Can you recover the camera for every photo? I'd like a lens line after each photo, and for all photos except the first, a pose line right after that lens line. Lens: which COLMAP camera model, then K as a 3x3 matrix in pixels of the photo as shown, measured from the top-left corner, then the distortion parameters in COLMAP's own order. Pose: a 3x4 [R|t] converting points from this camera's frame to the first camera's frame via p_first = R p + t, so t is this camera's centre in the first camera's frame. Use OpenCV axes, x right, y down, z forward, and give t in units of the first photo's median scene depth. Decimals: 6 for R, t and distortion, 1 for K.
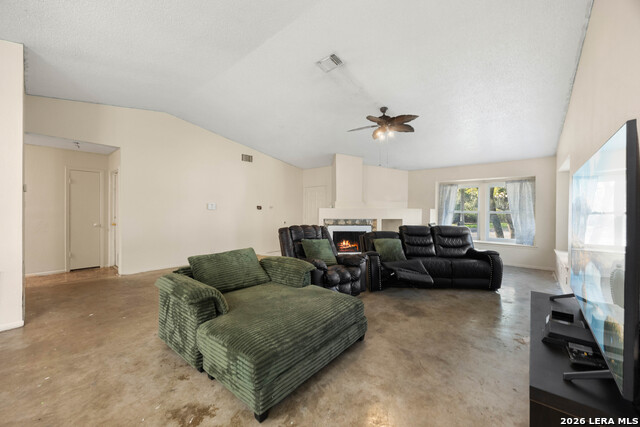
lens RADIAL K [[250.5, 0, 320.0], [0, 250.5, 213.5], [0, 0, 1]] dist [-0.000161, -0.000045]
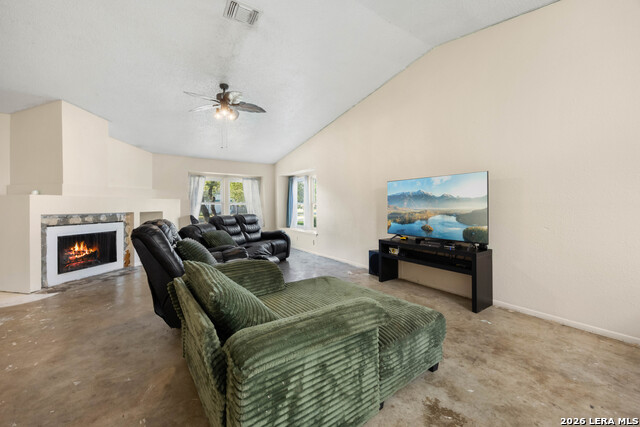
lens RADIAL K [[255.3, 0, 326.8], [0, 255.3, 204.7], [0, 0, 1]] dist [0.000766, 0.000072]
pose [[0.239222, -0.003003, 0.970960, -0.356827], [0.019698, 0.999804, -0.001761, 0.012453], [-0.970765, 0.019547, 0.239235, 0.280821]]
